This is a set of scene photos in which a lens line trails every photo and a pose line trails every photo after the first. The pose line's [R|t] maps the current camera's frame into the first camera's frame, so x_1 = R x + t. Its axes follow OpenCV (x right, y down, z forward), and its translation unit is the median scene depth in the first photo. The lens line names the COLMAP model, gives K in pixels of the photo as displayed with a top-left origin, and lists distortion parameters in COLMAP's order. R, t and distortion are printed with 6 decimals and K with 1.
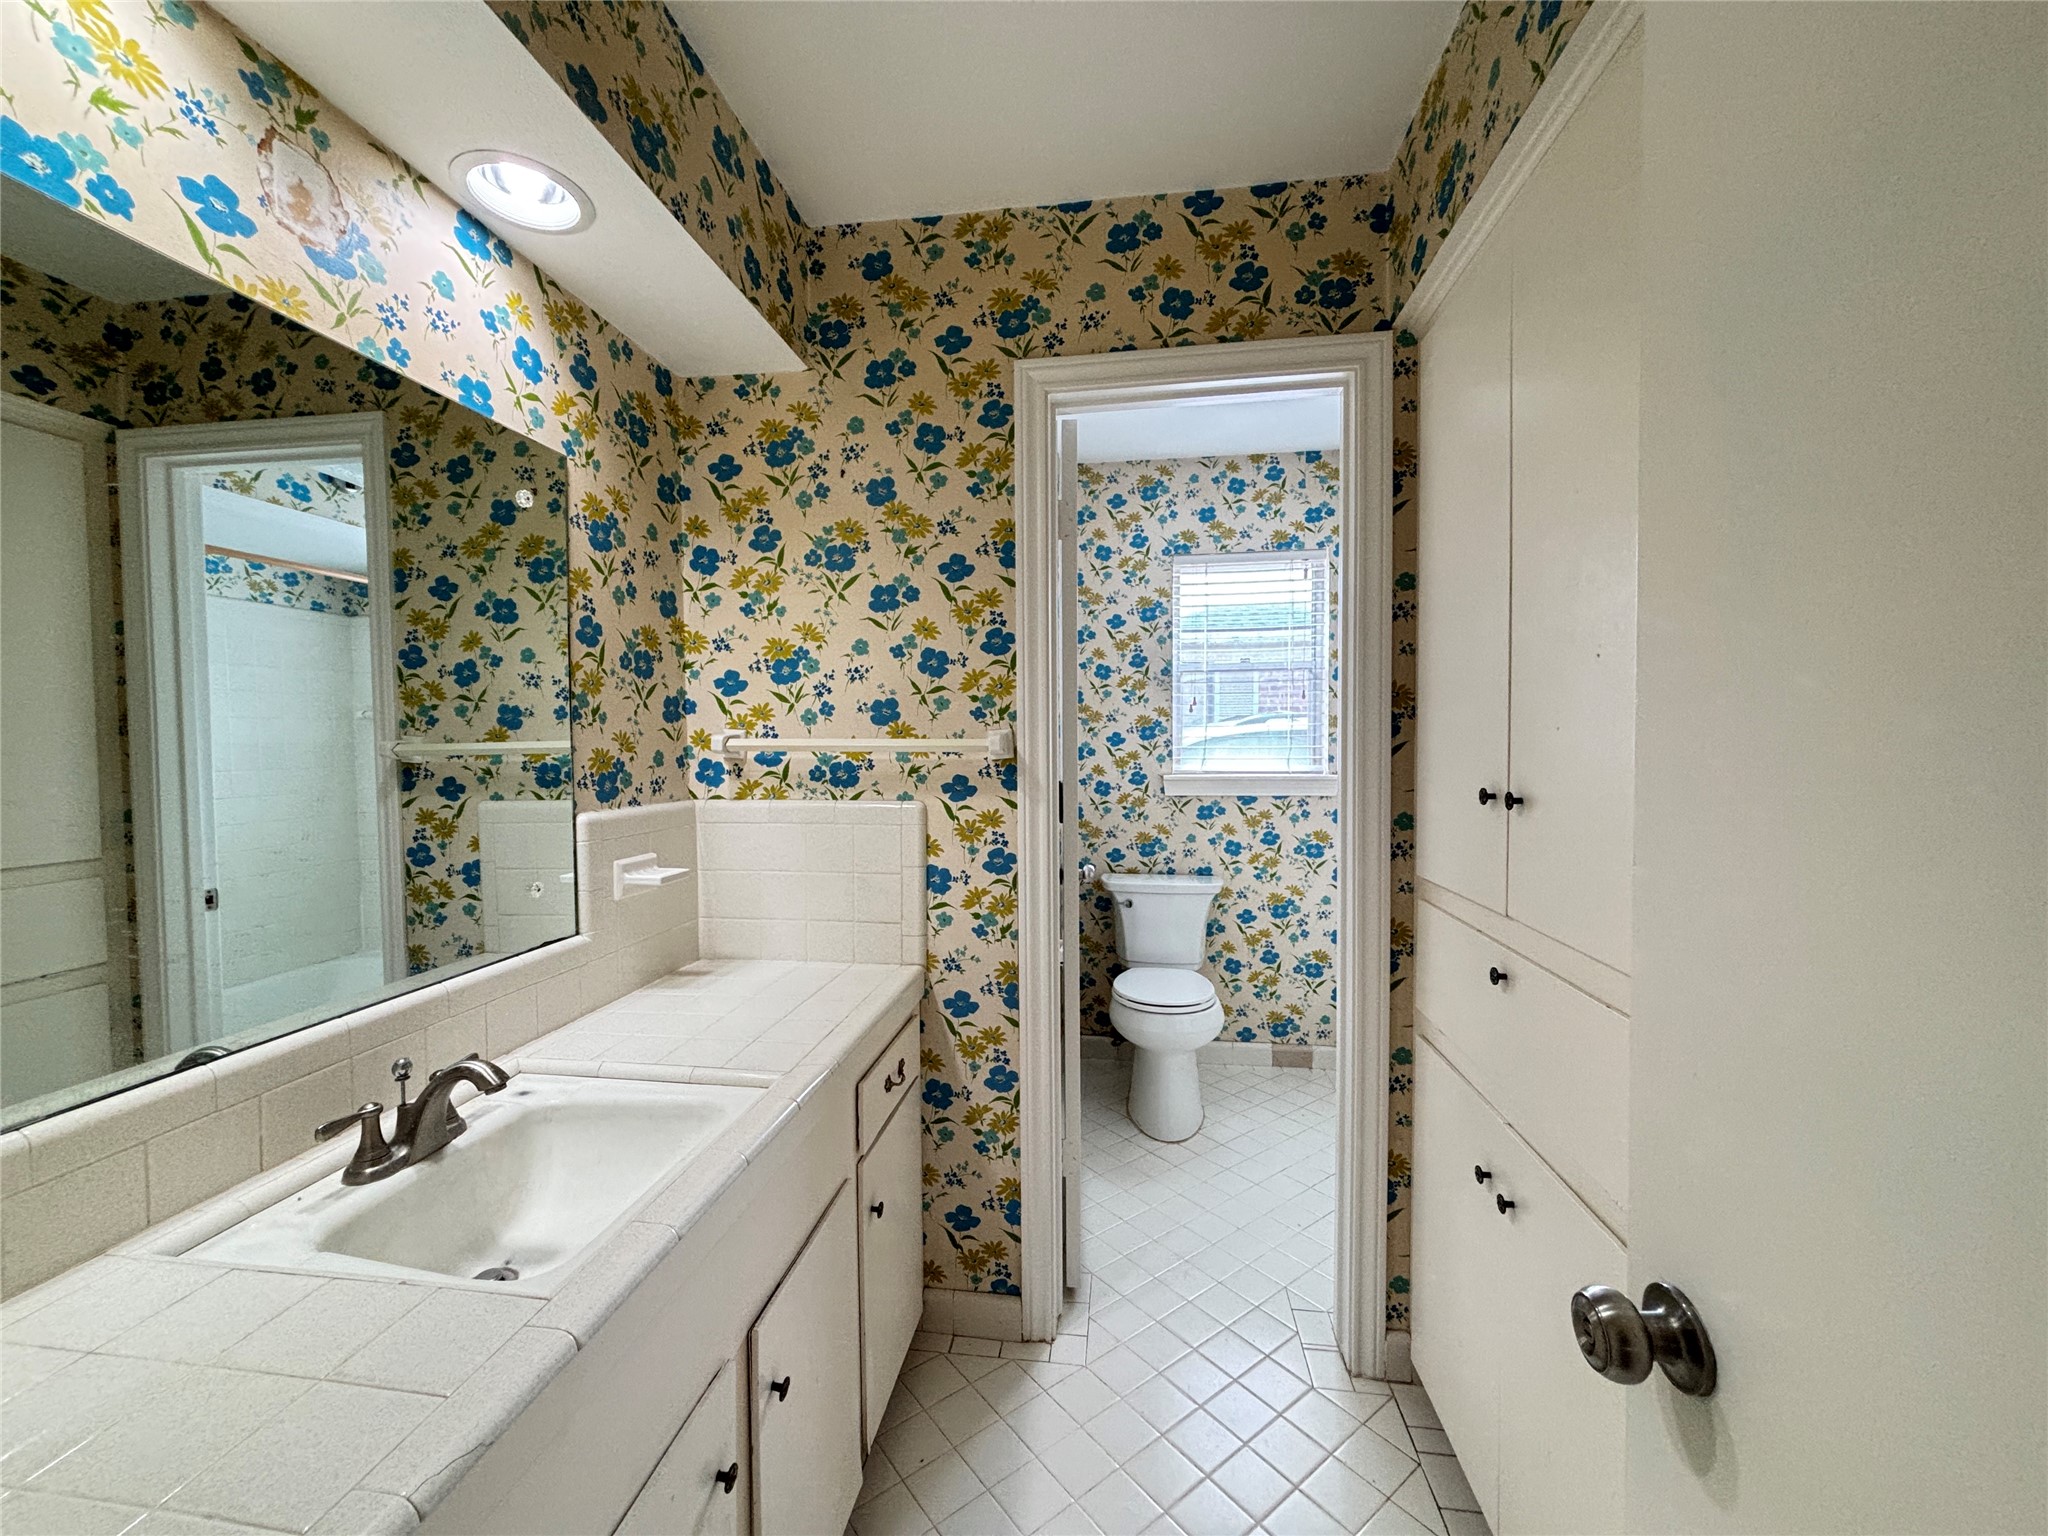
lens RADIAL K [[830.3, 0, 1016.1], [0, 830.3, 766.1], [0, 0, 1]] dist [0.012376, 0.000419]
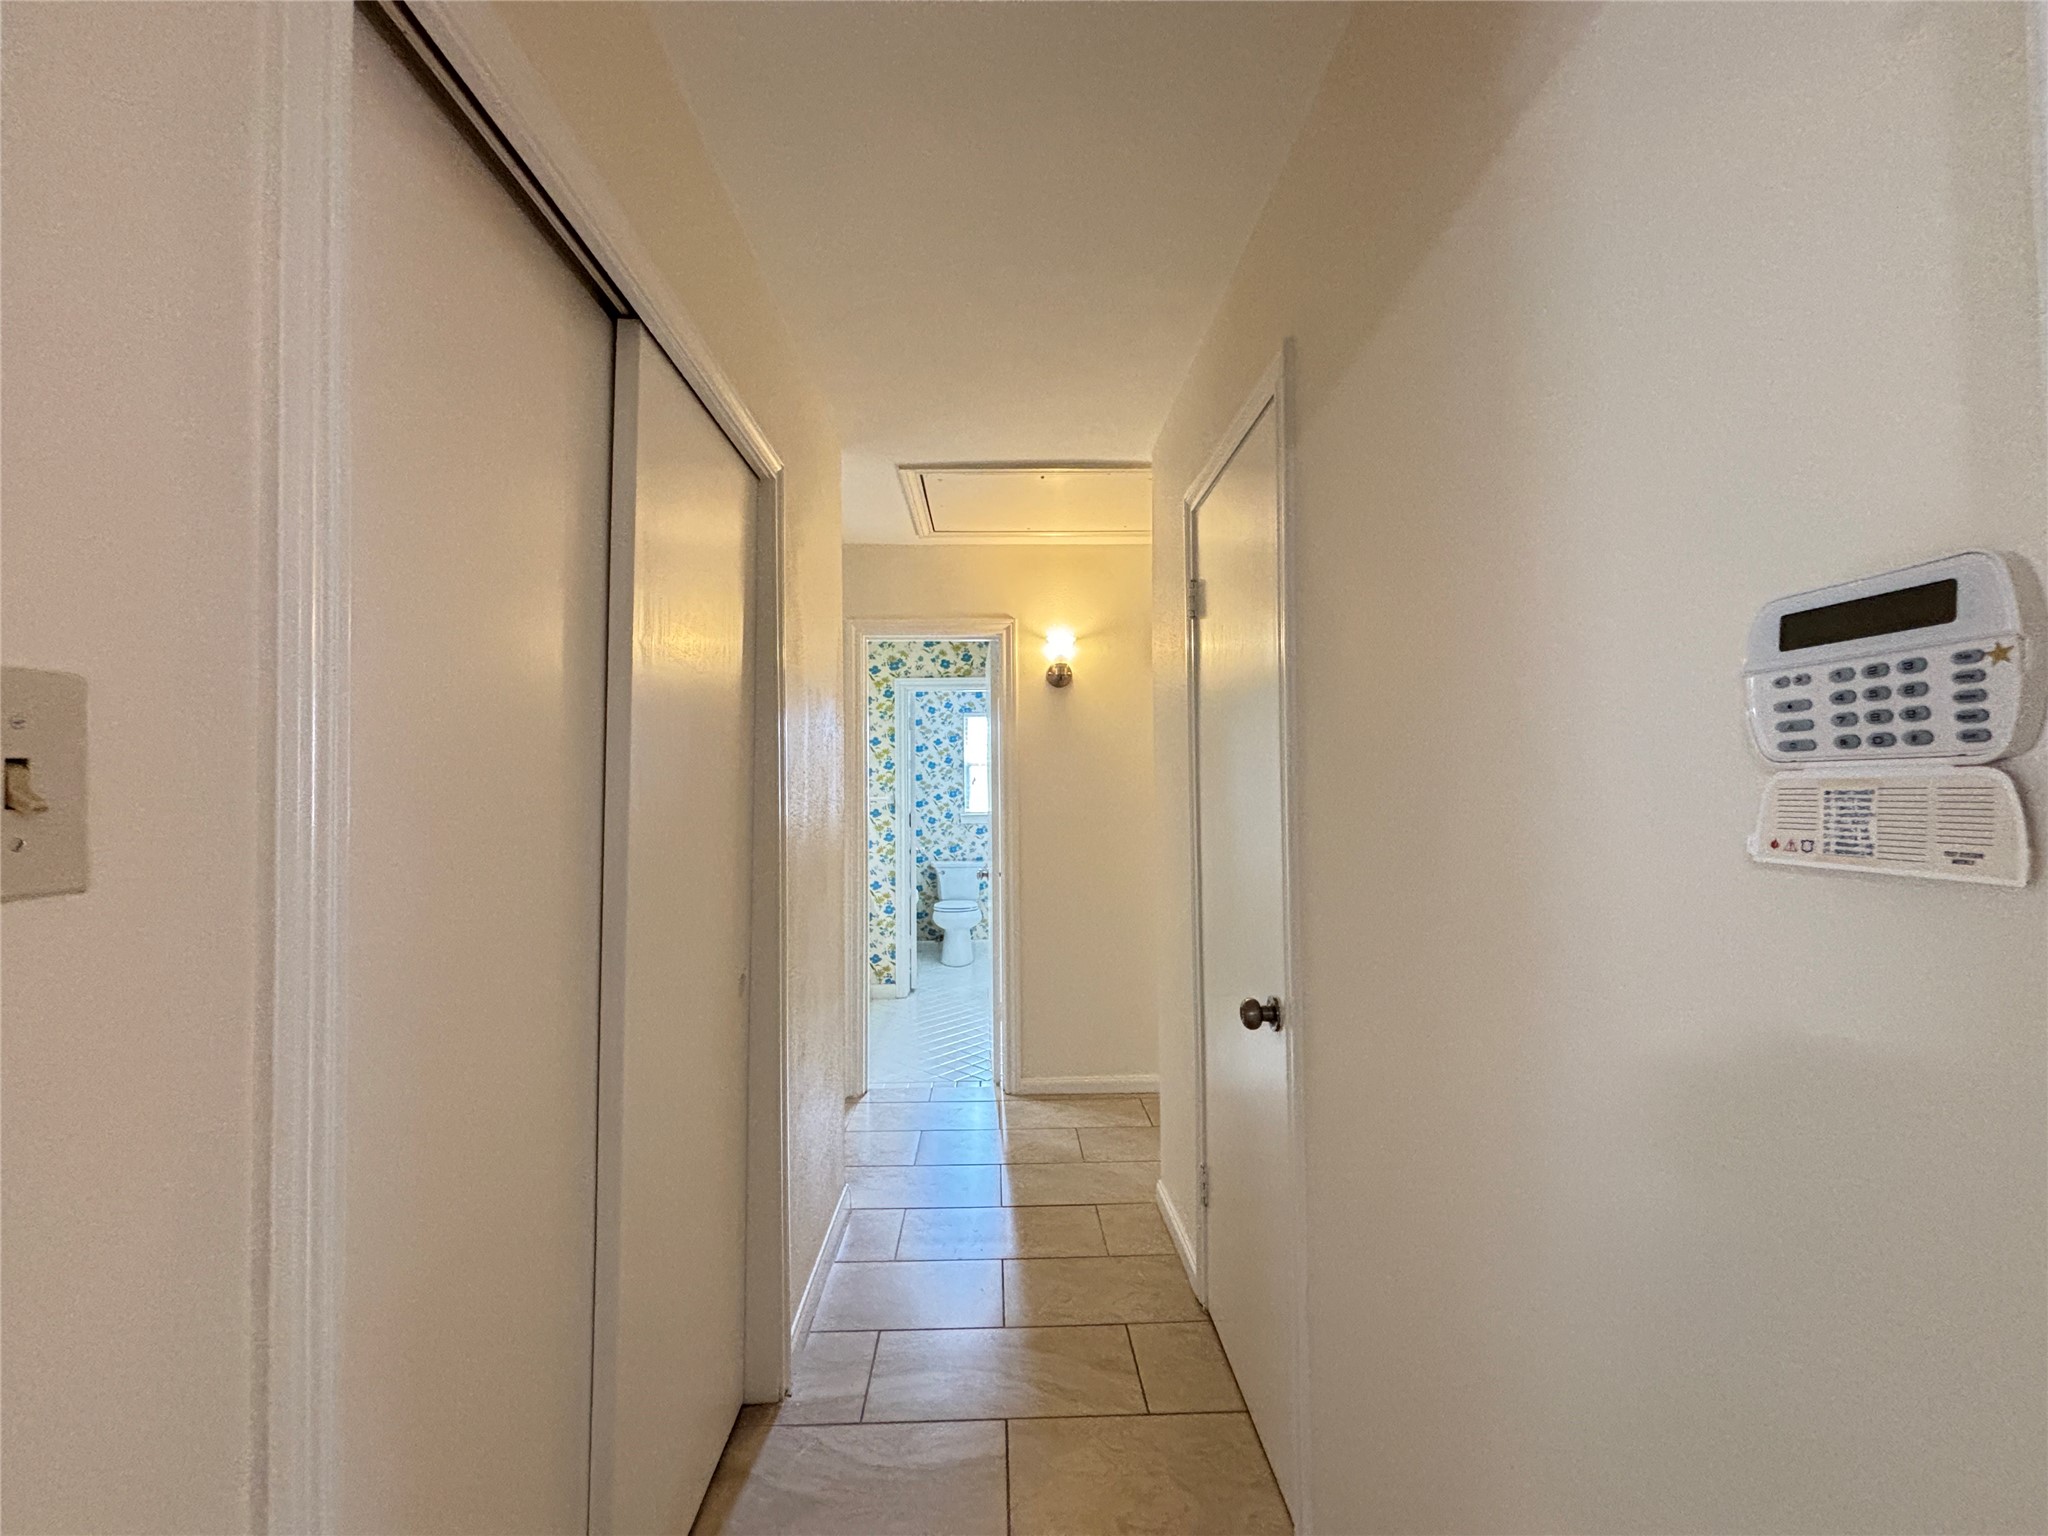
lens RADIAL K [[830.3, 0, 1018.5], [0, 830.3, 775.1], [0, 0, 1]] dist [0.012376, 0.000419]
pose [[0.985089, 0.004702, 0.171983, -0.047358], [0.005348, 0.998307, -0.057924, 0.040472], [-0.171964, 0.057980, 0.983395, -1.279169]]
